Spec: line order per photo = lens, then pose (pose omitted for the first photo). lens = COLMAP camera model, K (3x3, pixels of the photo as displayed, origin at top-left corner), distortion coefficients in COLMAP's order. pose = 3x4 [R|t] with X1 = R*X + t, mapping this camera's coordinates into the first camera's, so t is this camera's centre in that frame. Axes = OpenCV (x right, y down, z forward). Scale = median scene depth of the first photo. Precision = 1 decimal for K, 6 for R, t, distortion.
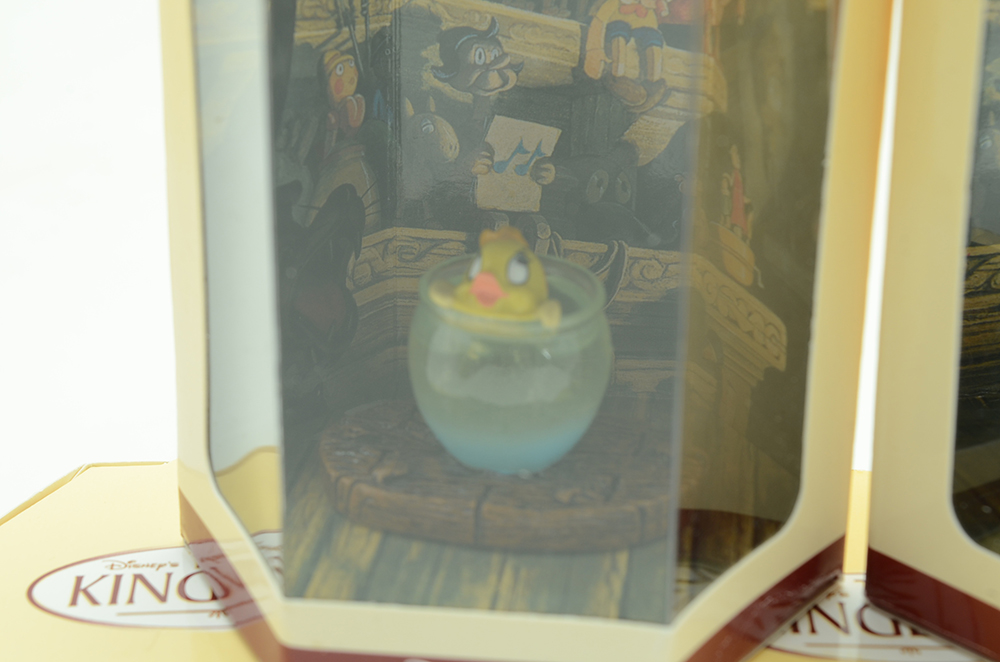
lens RADIAL K [[2245.8, 0, 500.0], [0, 2245.8, 331.0], [0, 0, 1]] dist [0.086539, -0.660367]
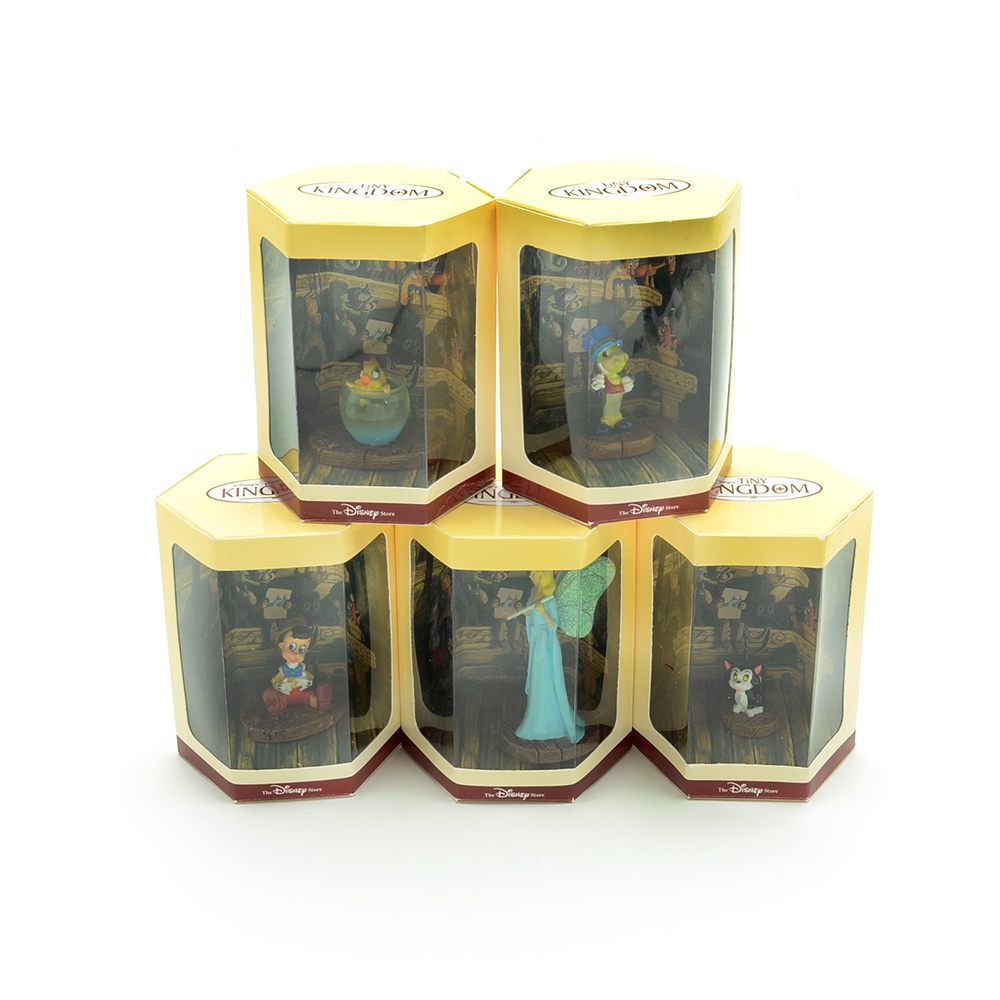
lens RADIAL K [[1931.1, 0, 560.5], [0, 1931.1, 504.2], [0, 0, 1]] dist [-0.036012, -0.148568]
pose [[0.997121, -0.028705, 0.070188, 0.060666], [0.027052, 0.999336, 0.024391, 0.079685], [-0.070841, -0.022422, 0.997236, -1.396535]]
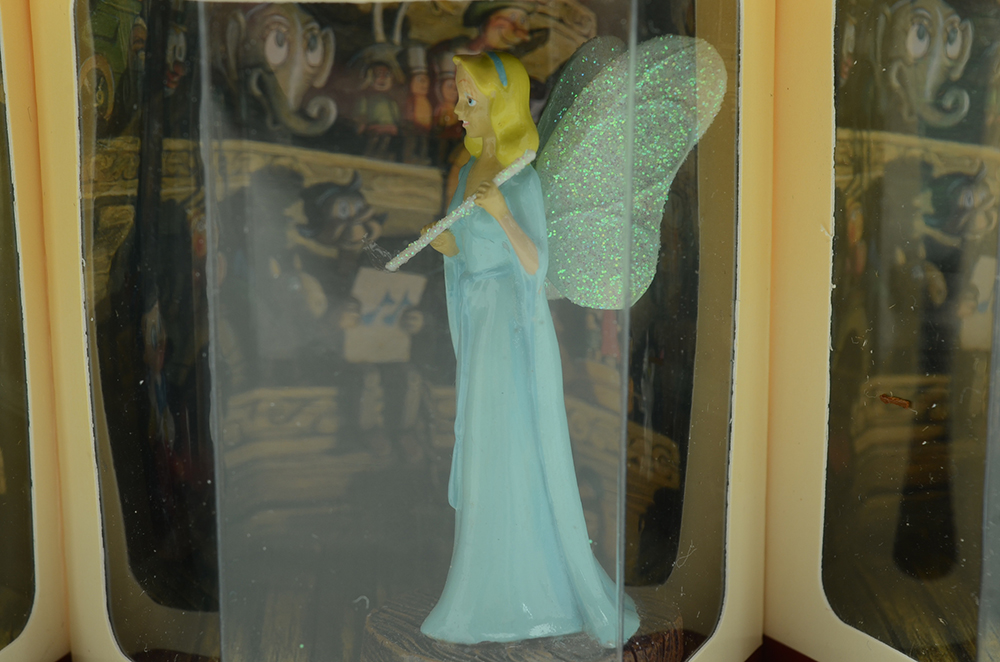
lens RADIAL K [[2245.8, 0, 500.0], [0, 2245.8, 331.0], [0, 0, 1]] dist [0.086539, -0.660367]
pose [[0.992276, -0.042920, 0.116384, 0.097931], [0.060139, 0.987047, -0.148732, 0.439658], [-0.108493, 0.154583, 0.982005, 0.110827]]
